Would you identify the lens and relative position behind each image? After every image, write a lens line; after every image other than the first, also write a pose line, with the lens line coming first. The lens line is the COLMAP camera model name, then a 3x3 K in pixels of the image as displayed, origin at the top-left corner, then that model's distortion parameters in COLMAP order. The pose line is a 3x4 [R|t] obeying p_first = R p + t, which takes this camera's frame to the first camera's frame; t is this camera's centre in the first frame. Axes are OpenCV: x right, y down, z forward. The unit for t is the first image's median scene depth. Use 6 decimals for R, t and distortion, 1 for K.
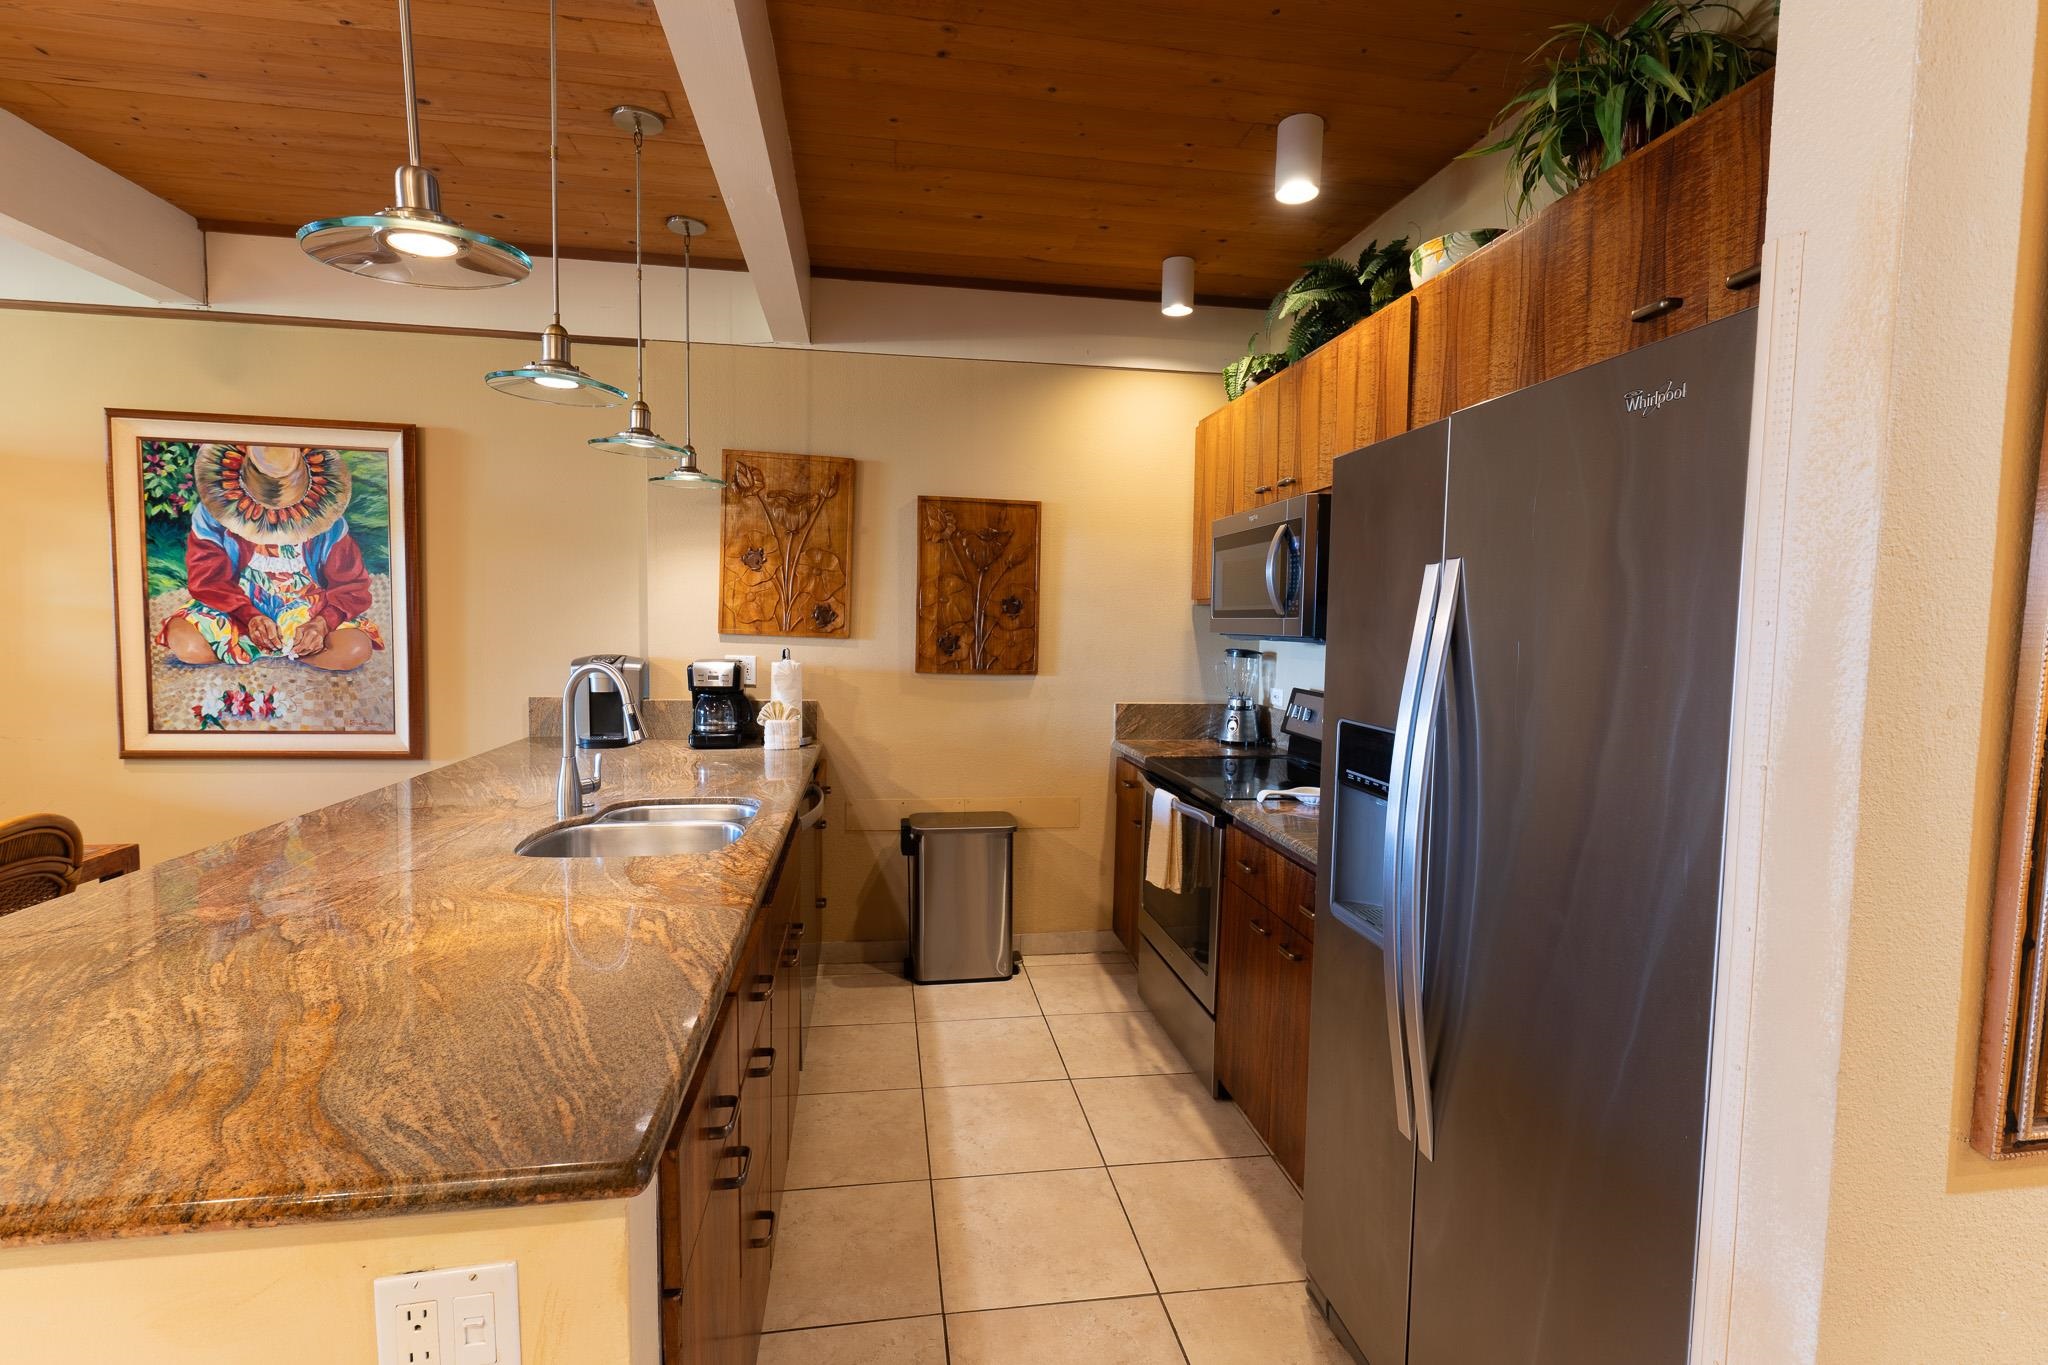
lens RADIAL K [[915.2, 0, 1024.0], [0, 915.2, 682.5], [0, 0, 1]] dist [-0.002863, -0.000318]
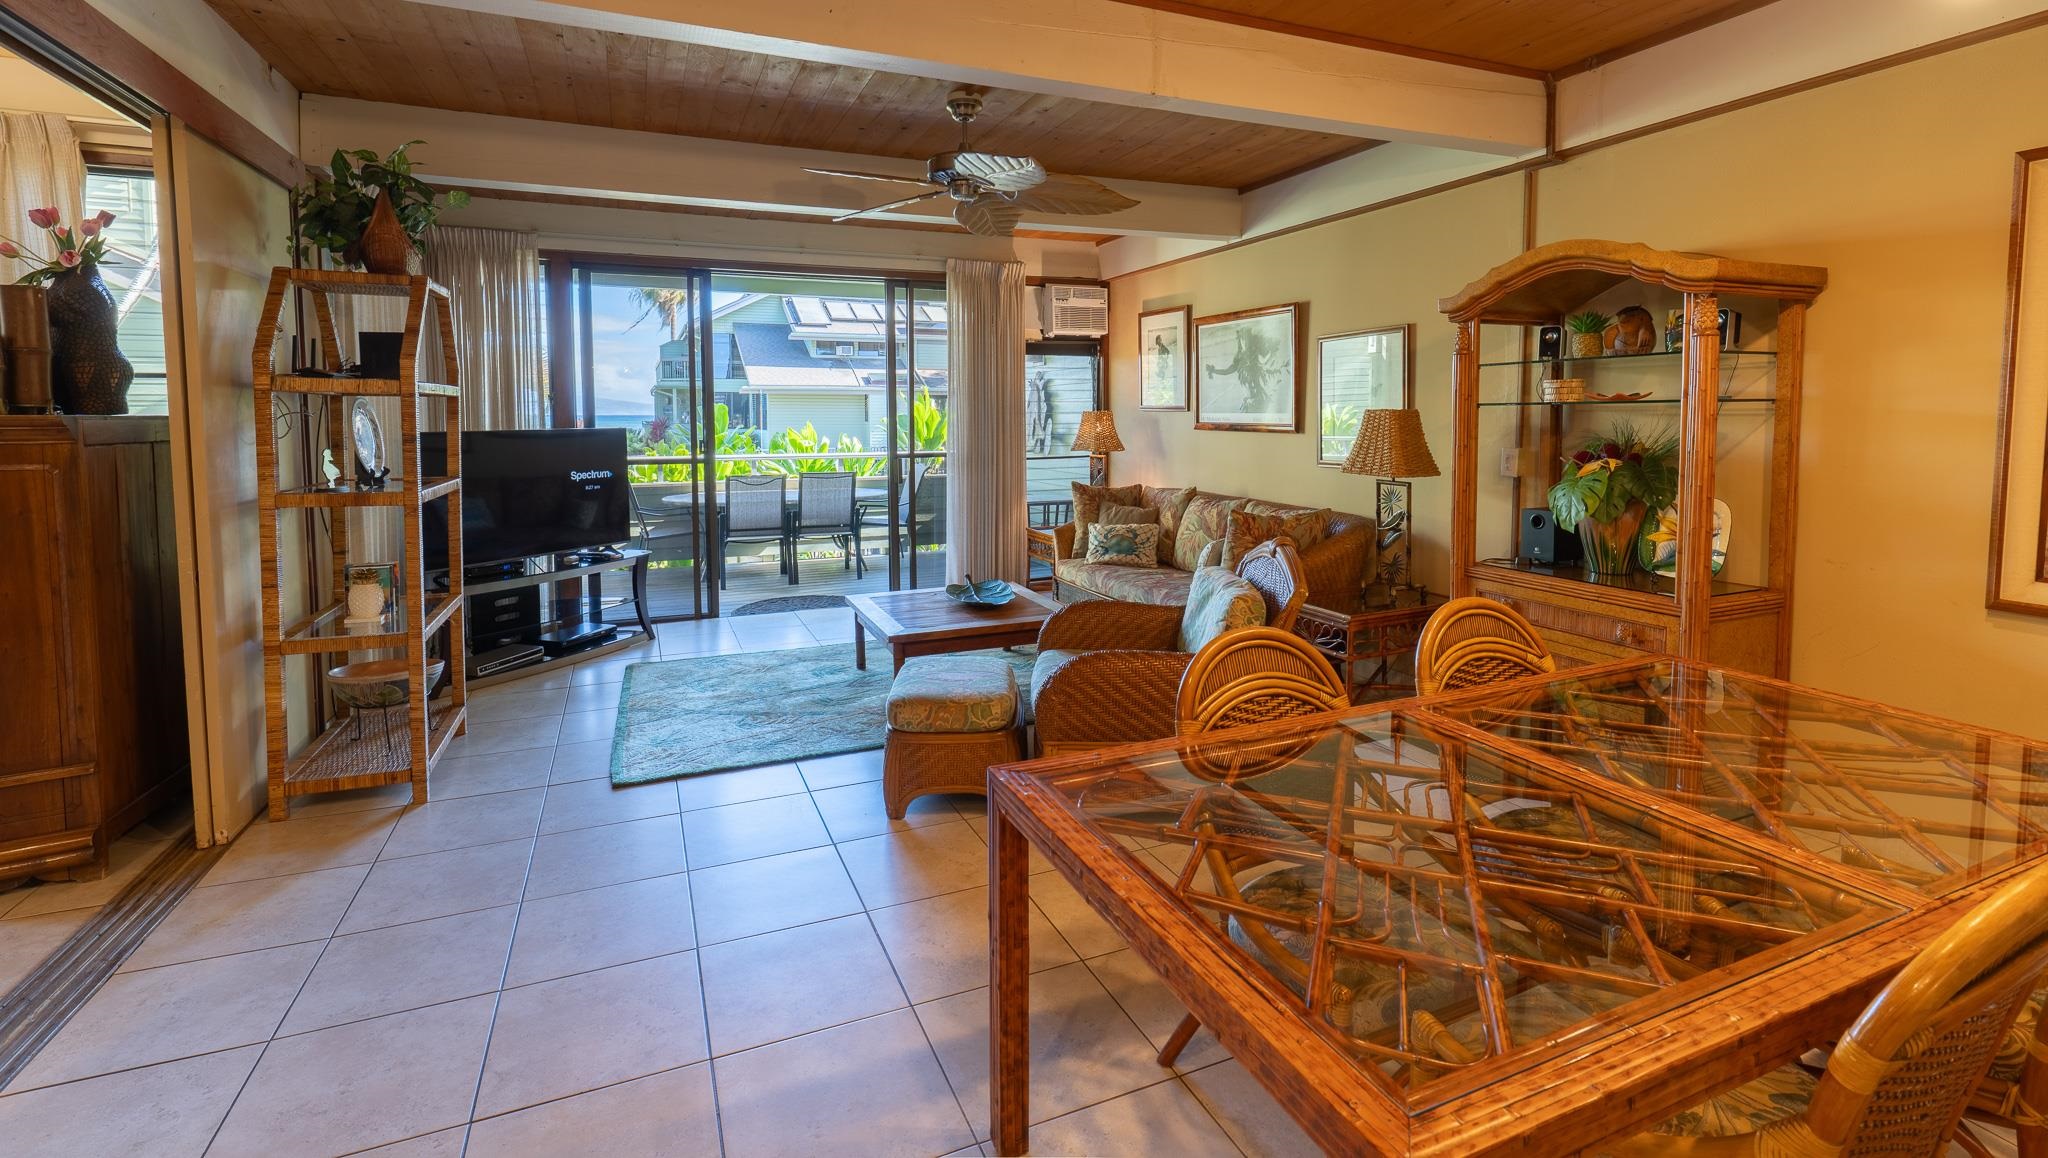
lens RADIAL K [[915.2, 0, 1023.3], [0, 915.2, 478.0], [0, 0, 1]] dist [-0.009295, 0.000081]
pose [[0.250698, 0.047685, -0.966890, -0.442890], [-0.054410, 0.997901, 0.035107, -0.008854], [0.966535, 0.043807, 0.252767, 0.014195]]
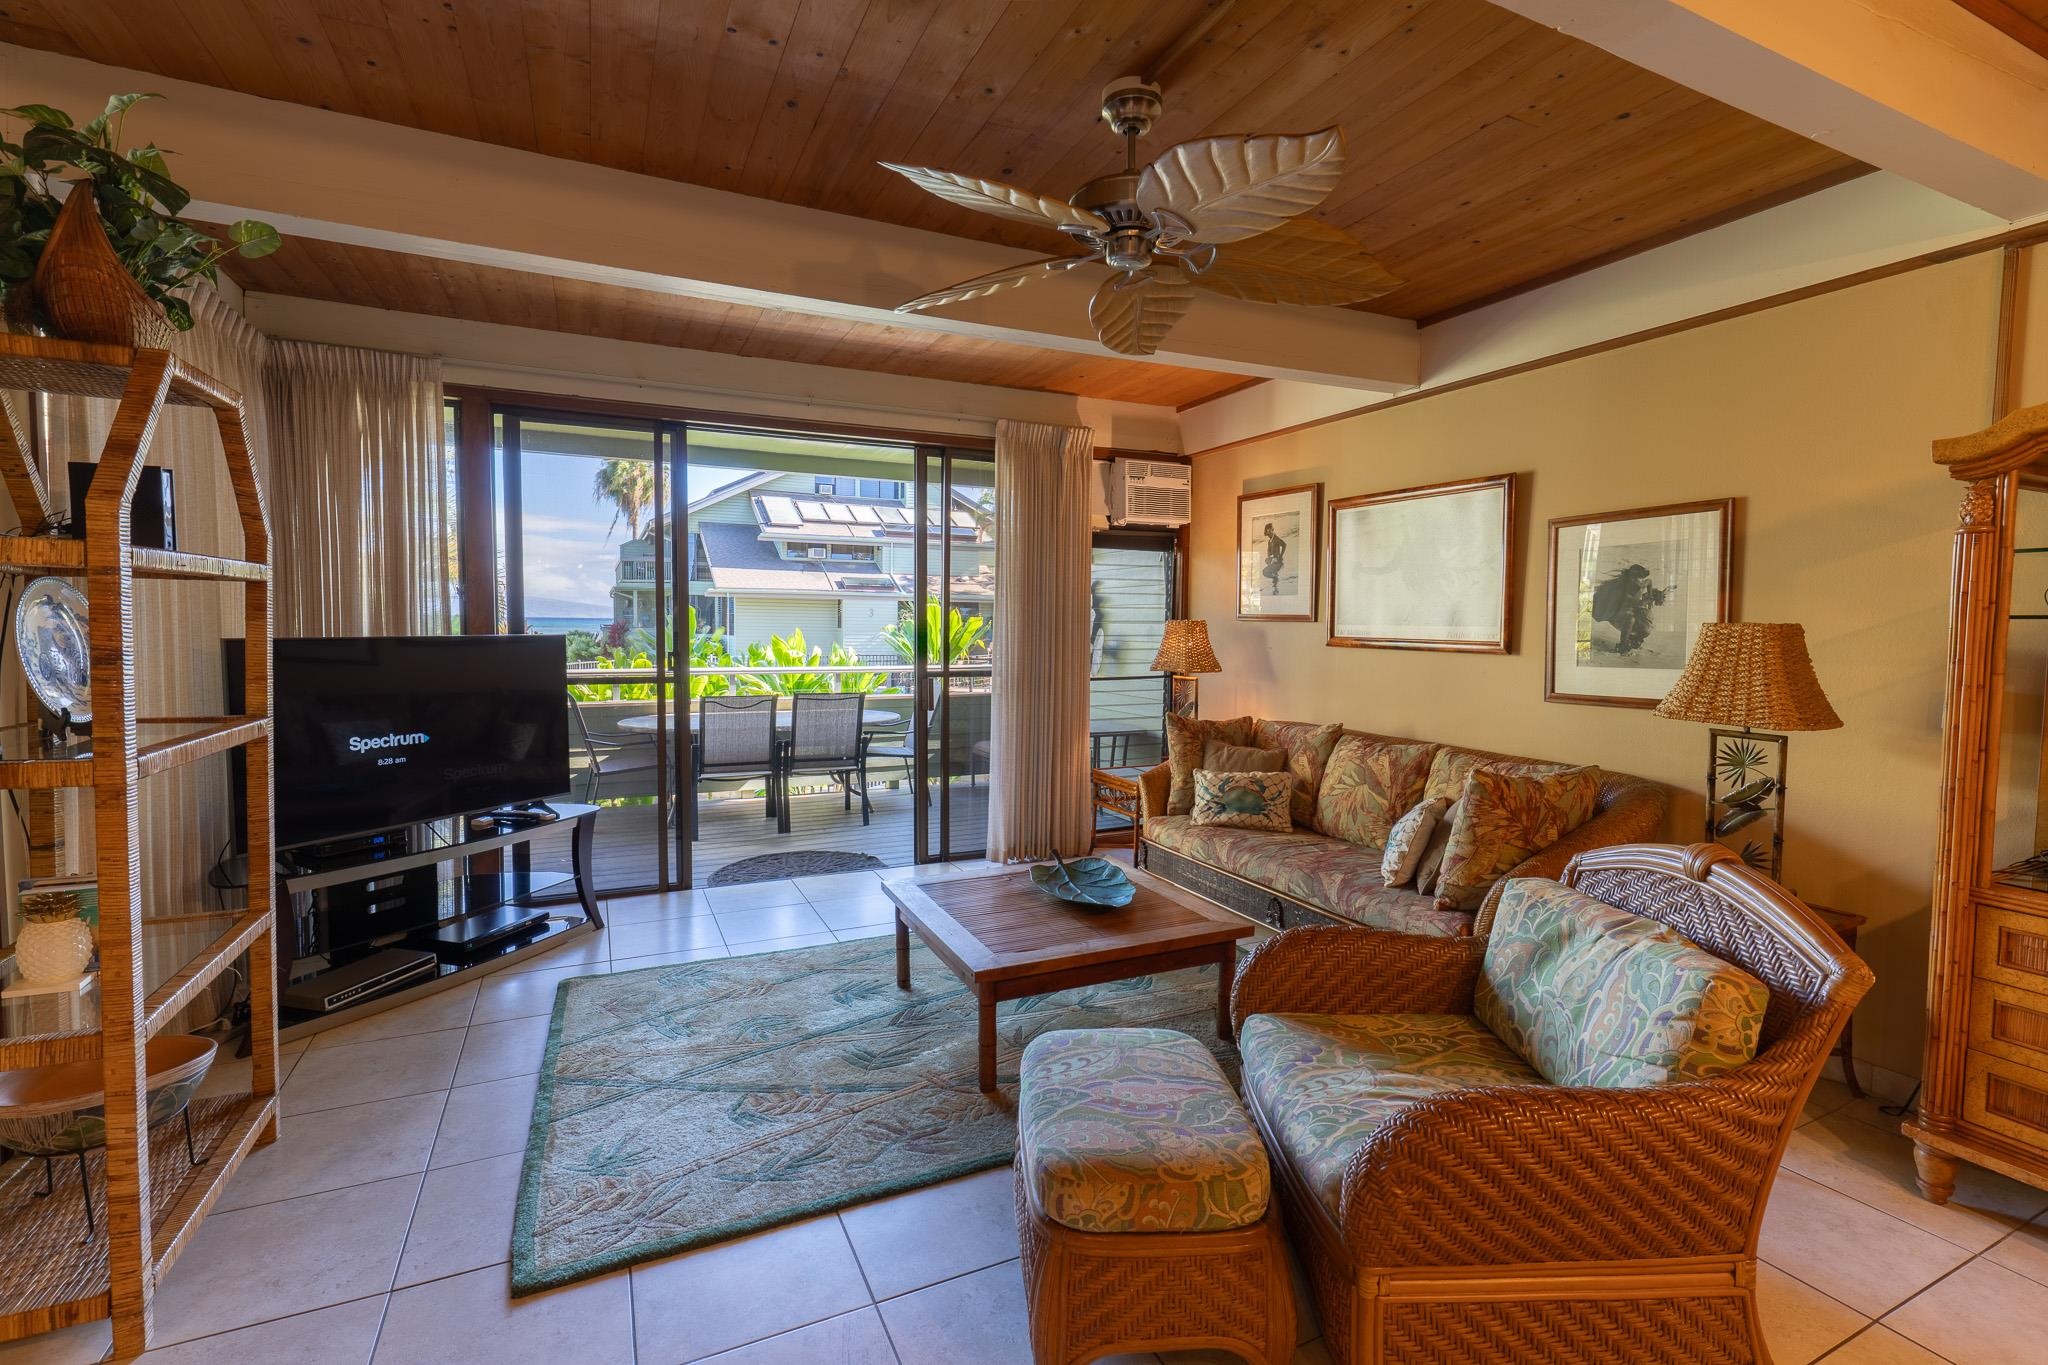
lens RADIAL K [[915.2, 0, 1024.0], [0, 915.2, 682.5], [0, 0, 1]] dist [-0.002863, -0.000318]
pose [[0.287170, 0.046728, -0.956739, -0.922412], [-0.066305, 0.997383, 0.028811, -0.013964], [0.955582, 0.055163, 0.289517, -0.039532]]
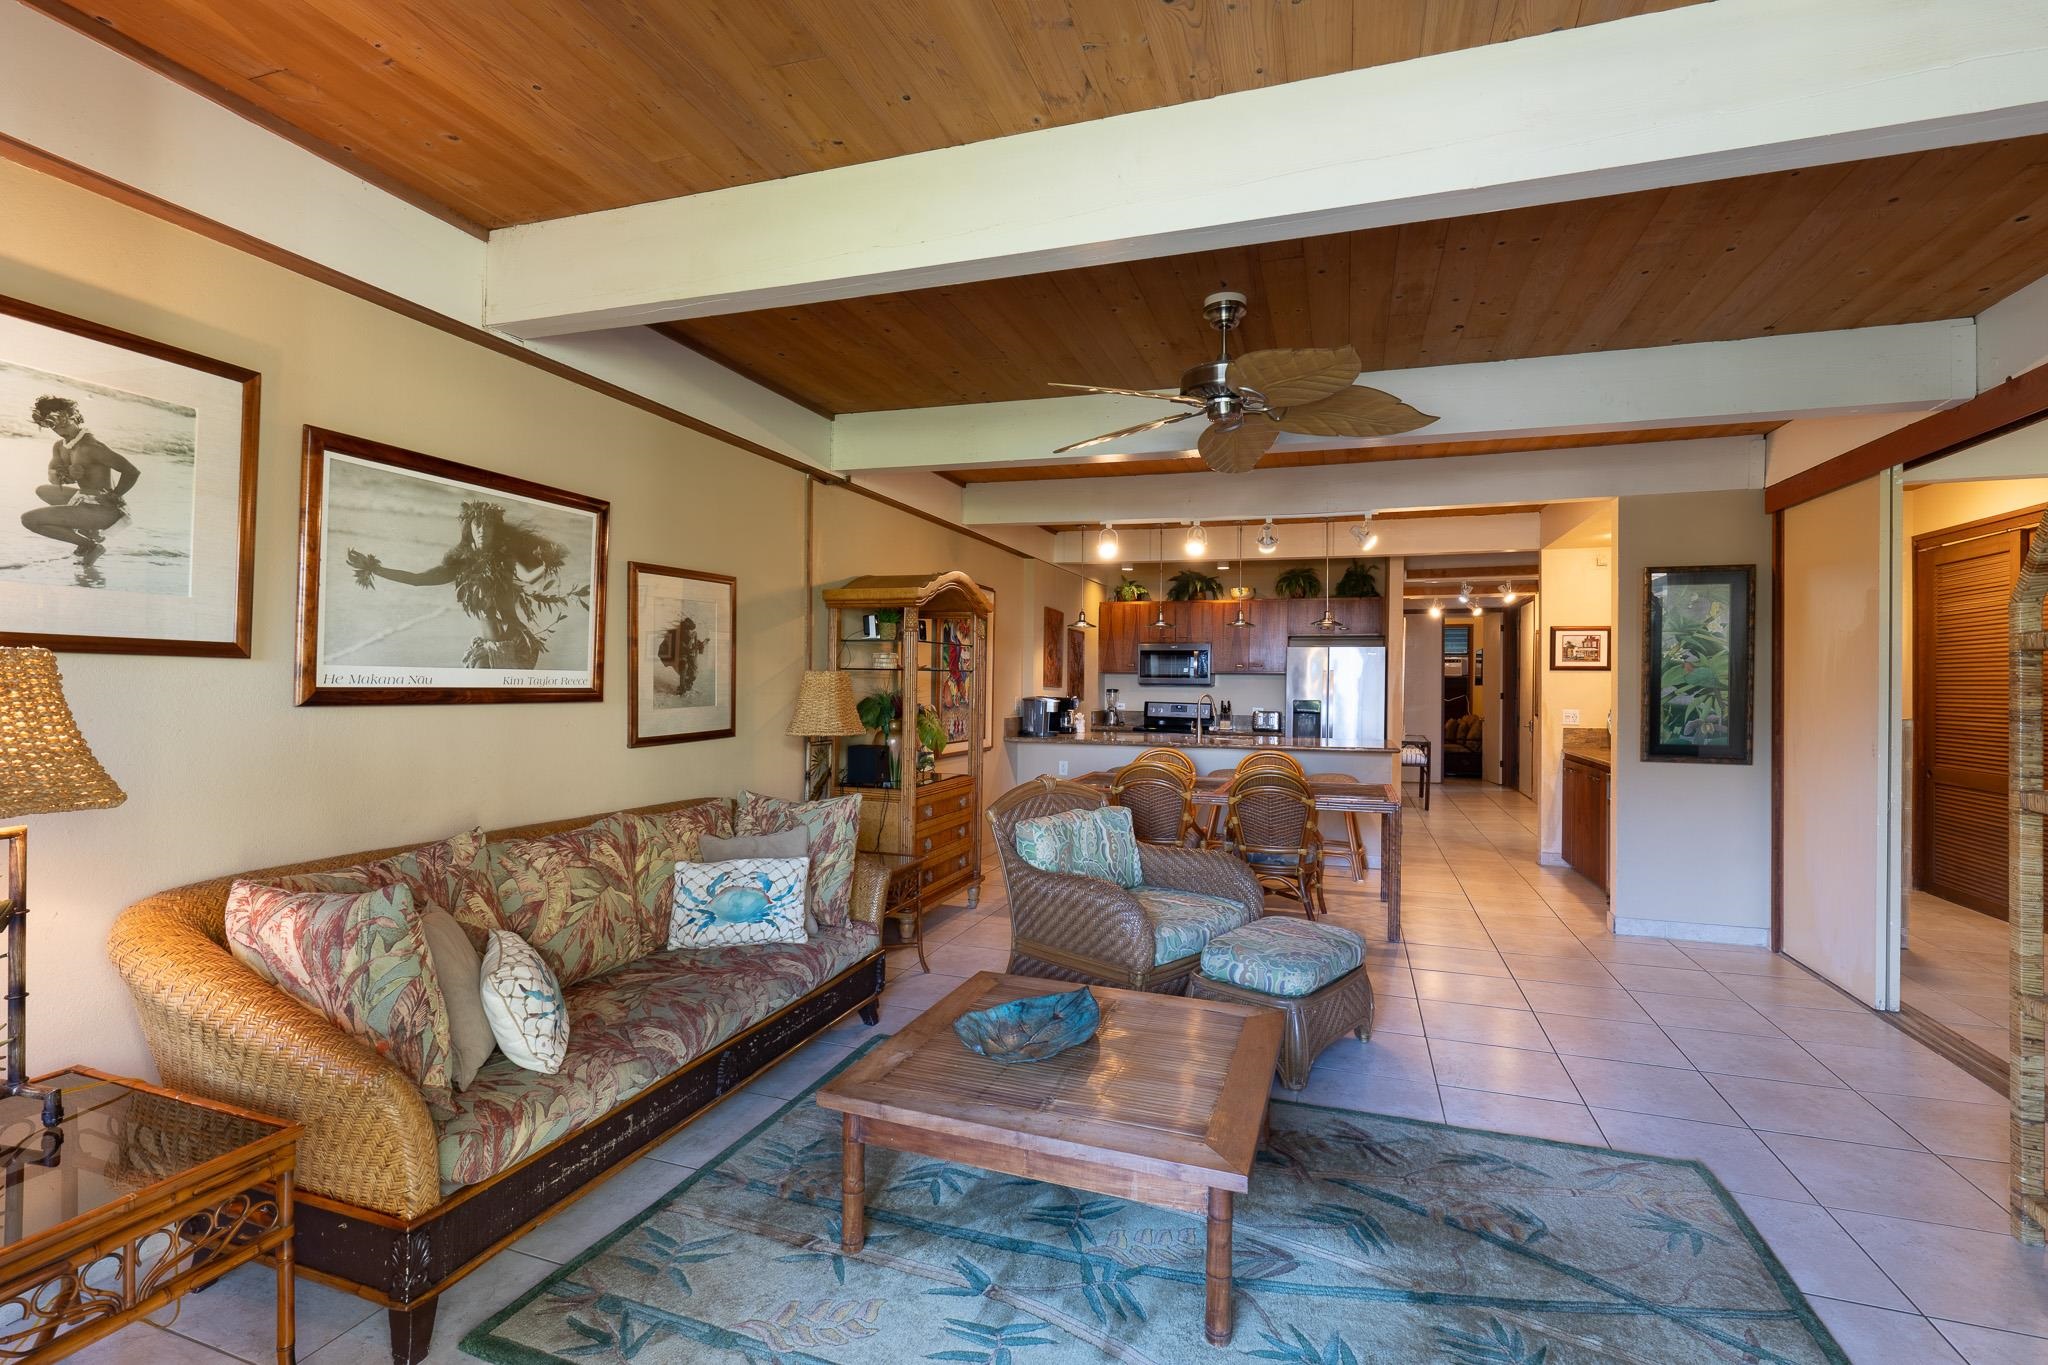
lens RADIAL K [[915.2, 0, 1024.0], [0, 915.2, 682.5], [0, 0, 1]] dist [-0.002863, -0.000318]
pose [[0.467192, -0.014959, 0.884029, -2.486738], [0.055087, 0.998407, -0.012218, -0.038301], [-0.882438, 0.054407, 0.467272, -0.030289]]
